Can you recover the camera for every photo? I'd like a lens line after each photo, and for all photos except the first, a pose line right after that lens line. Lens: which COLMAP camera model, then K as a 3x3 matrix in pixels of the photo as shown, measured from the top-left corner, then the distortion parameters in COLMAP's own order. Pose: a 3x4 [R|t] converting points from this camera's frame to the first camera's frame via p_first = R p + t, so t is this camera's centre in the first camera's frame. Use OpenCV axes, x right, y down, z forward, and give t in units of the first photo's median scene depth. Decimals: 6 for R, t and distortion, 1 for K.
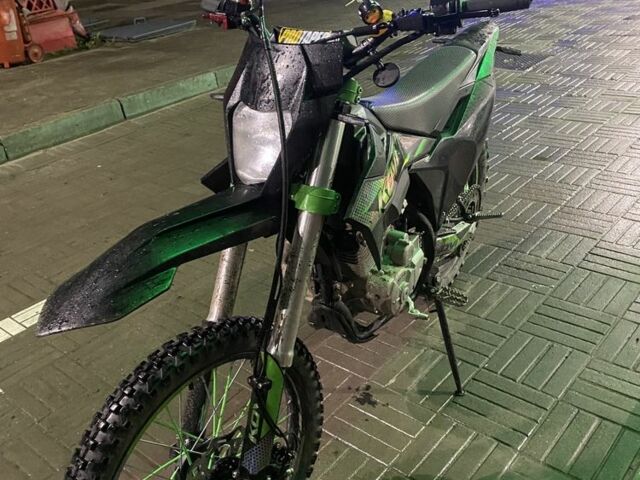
lens RADIAL K [[652.1, 0, 321.9], [0, 652.1, 236.4], [0, 0, 1]] dist [0.138104, -0.306189]
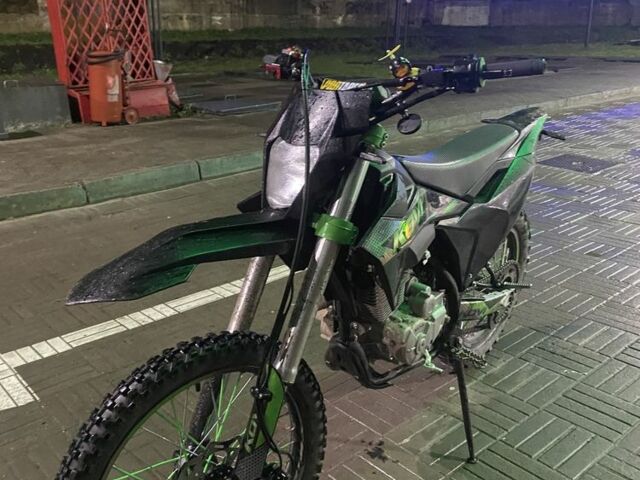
lens RADIAL K [[652.1, 0, 321.9], [0, 652.1, 236.4], [0, 0, 1]] dist [0.138104, -0.306189]
pose [[0.987916, 0.111354, -0.107807, 0.065615], [-0.124736, 0.984082, -0.126583, 0.070526], [0.091995, 0.138501, 0.986080, -0.053776]]
